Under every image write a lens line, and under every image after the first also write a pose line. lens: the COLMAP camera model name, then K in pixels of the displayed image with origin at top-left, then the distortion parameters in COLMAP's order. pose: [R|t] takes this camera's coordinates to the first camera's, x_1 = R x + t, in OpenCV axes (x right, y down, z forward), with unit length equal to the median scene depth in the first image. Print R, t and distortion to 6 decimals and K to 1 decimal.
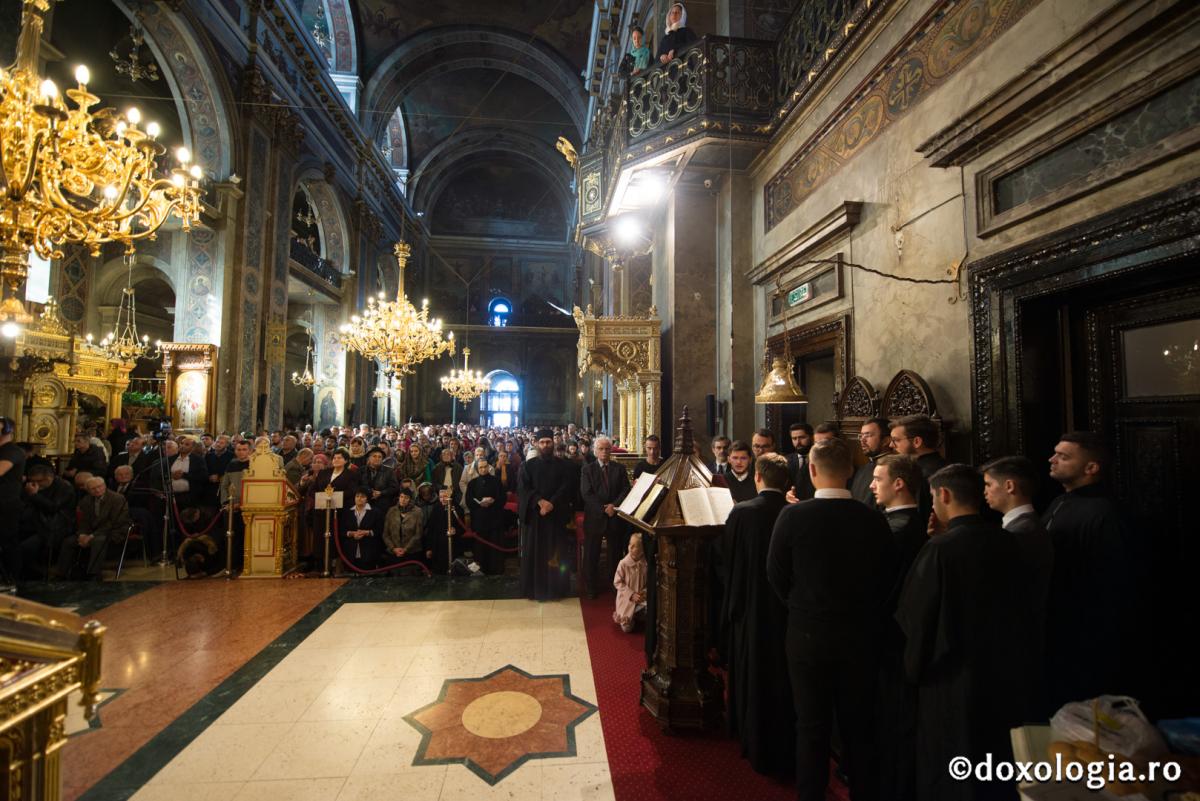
lens RADIAL K [[480.9, 0, 593.3], [0, 480.9, 396.4], [0, 0, 1]] dist [-0.013121, -0.002388]
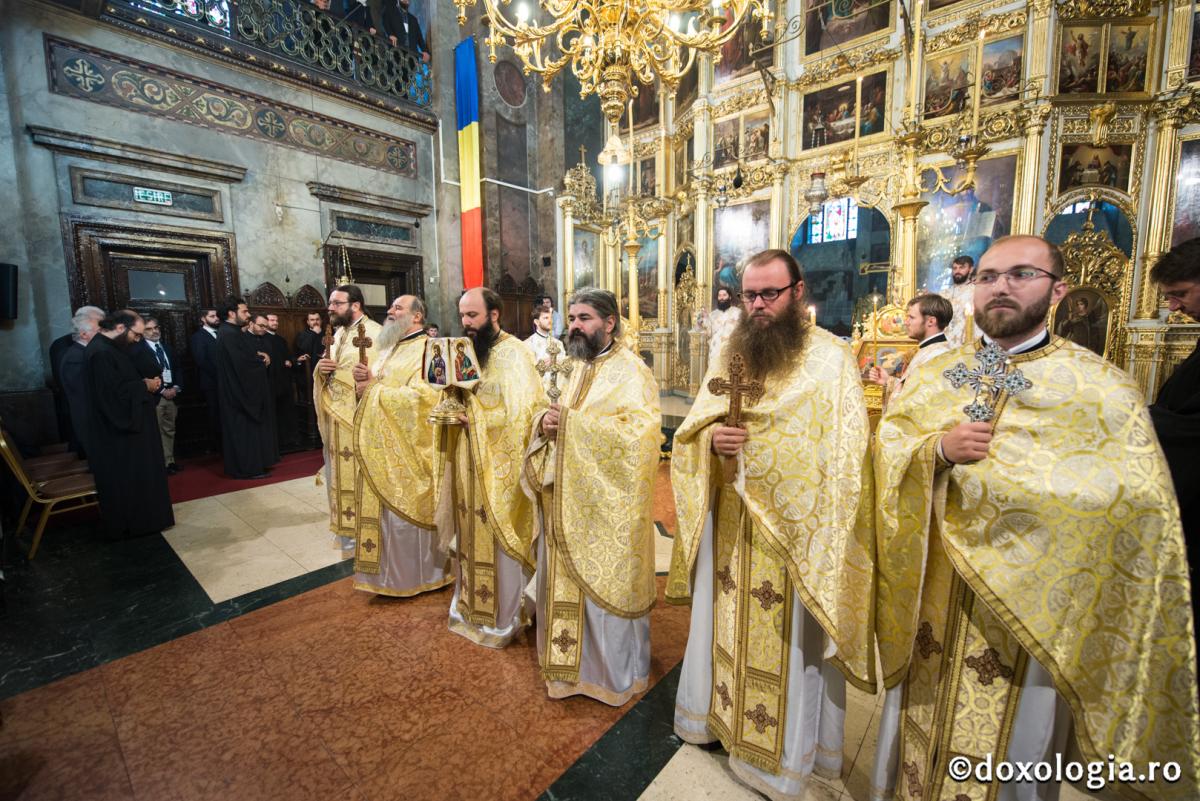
lens RADIAL K [[499.7, 0, 593.6], [0, 499.7, 401.8], [0, 0, 1]] dist [-0.016813, -0.000749]
pose [[-0.690518, -0.093617, 0.717232, -0.451944], [-0.033329, 0.994654, 0.097739, 0.049478], [-0.722547, 0.043586, -0.689946, 0.399581]]
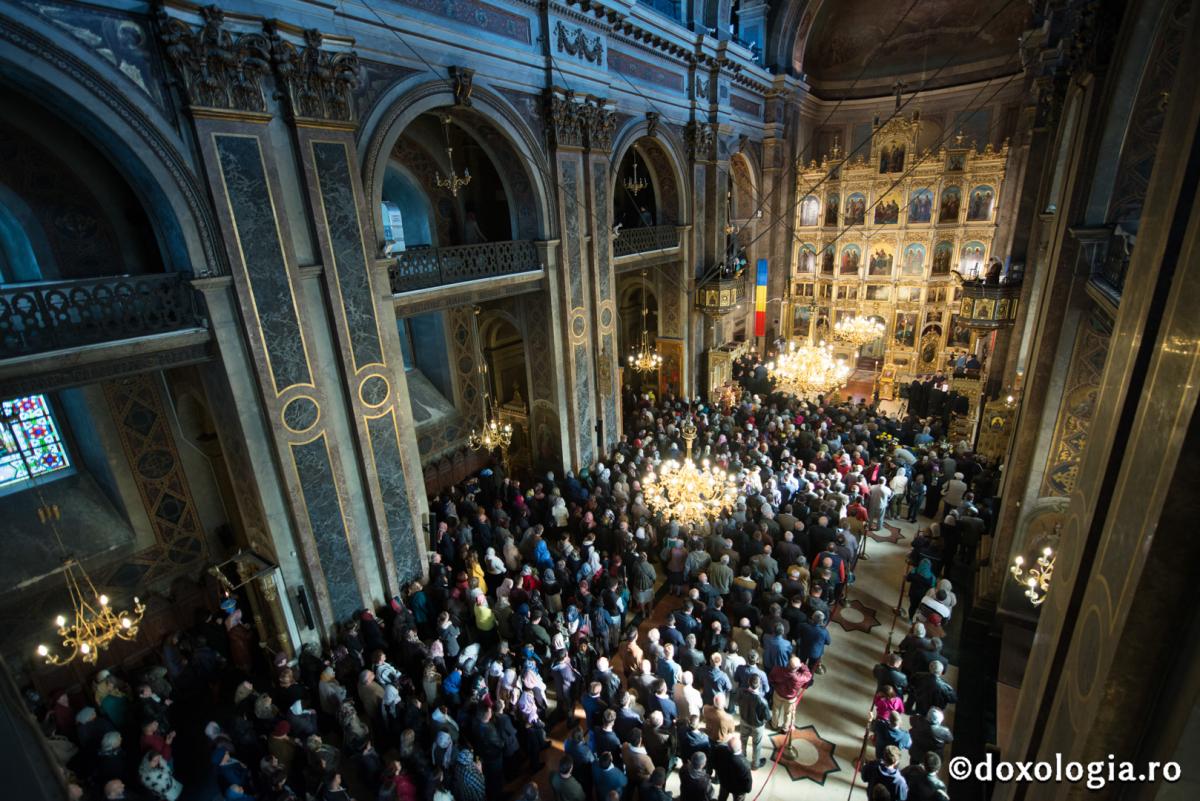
lens RADIAL K [[547.4, 0, 600.0], [0, 547.4, 400.5], [0, 0, 1]] dist [-0.000033, -0.000247]
pose [[-0.760759, -0.178992, 0.623865, -0.817332], [0.010185, 0.957810, 0.287223, -0.431669], [-0.648954, 0.224862, -0.726839, 2.195332]]
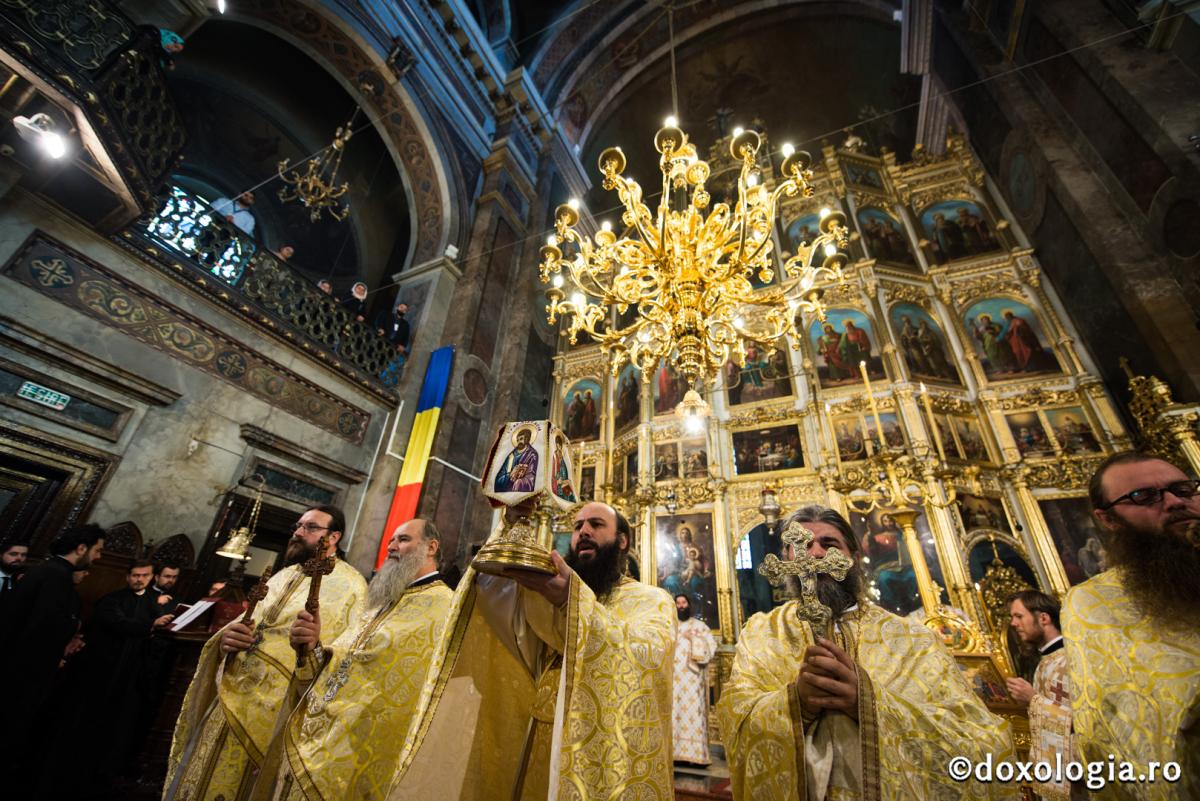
lens RADIAL K [[480.9, 0, 593.3], [0, 480.9, 396.4], [0, 0, 1]] dist [-0.013121, -0.002388]
pose [[-0.847214, 0.214967, 0.485816, -0.353519], [-0.088951, 0.844164, -0.528653, 0.069413], [-0.523751, -0.491096, -0.696067, 0.401983]]
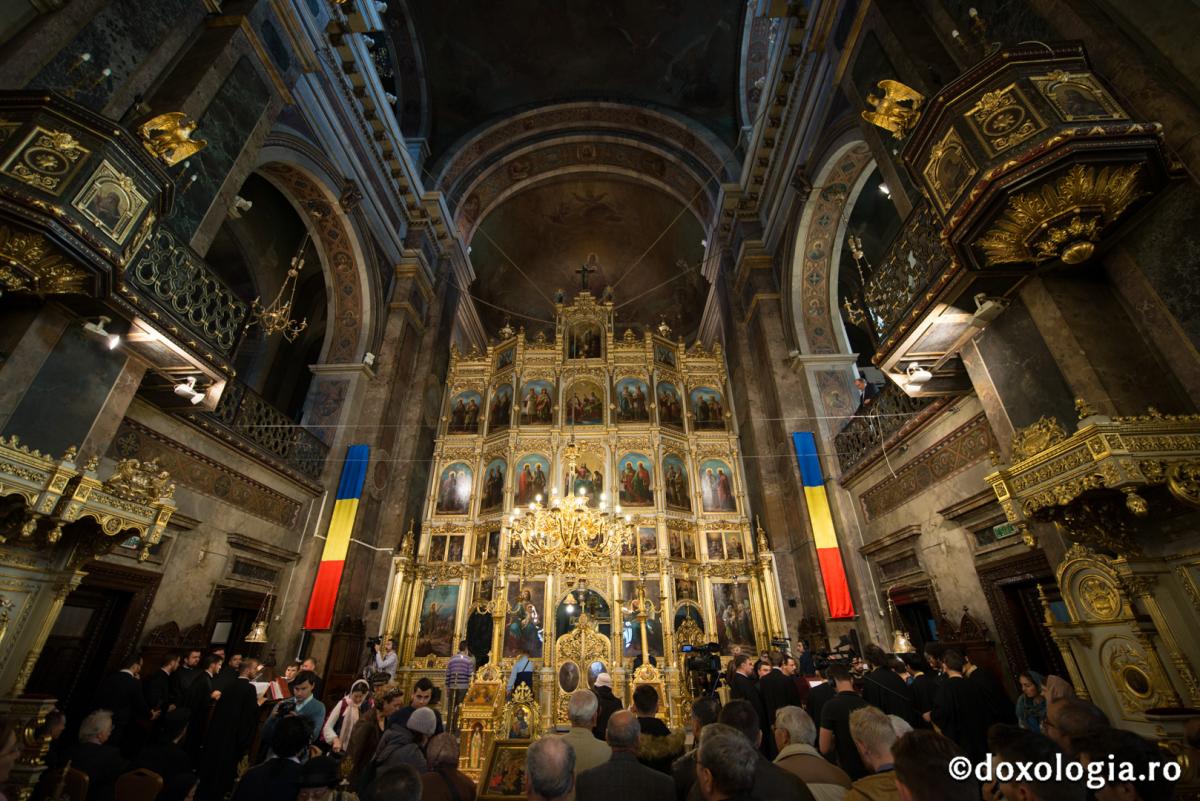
lens RADIAL K [[480.9, 0, 593.3], [0, 480.9, 396.4], [0, 0, 1]] dist [-0.013121, -0.002388]
pose [[-0.988896, 0.065558, 0.133370, -0.399448], [-0.013929, 0.852602, -0.522375, 0.043962], [-0.147957, -0.518432, -0.842221, 0.796138]]
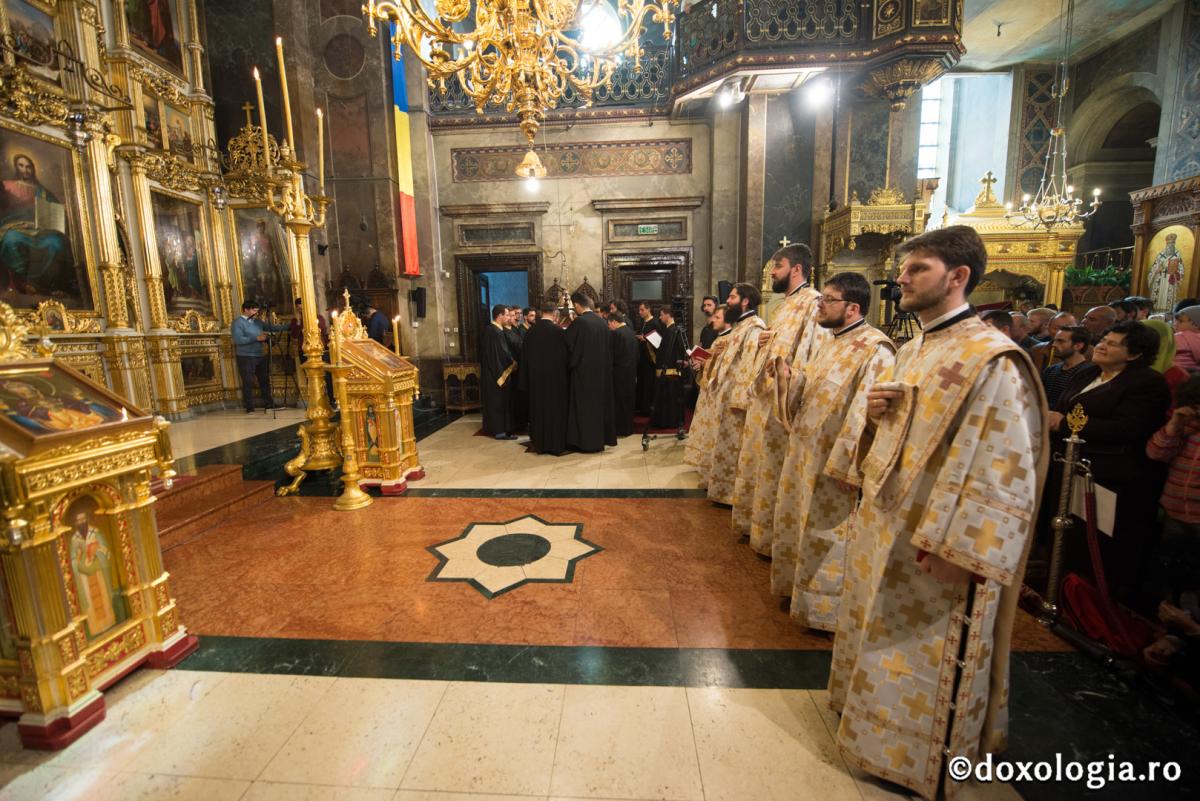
lens RADIAL K [[479.7, 0, 595.0], [0, 479.7, 400.5], [0, 0, 1]] dist [-0.012714, -0.002879]
pose [[-0.159462, 0.144013, -0.976643, -0.045568], [0.069595, 0.988481, 0.134395, 0.043725], [0.984748, -0.046539, -0.167648, 0.298488]]
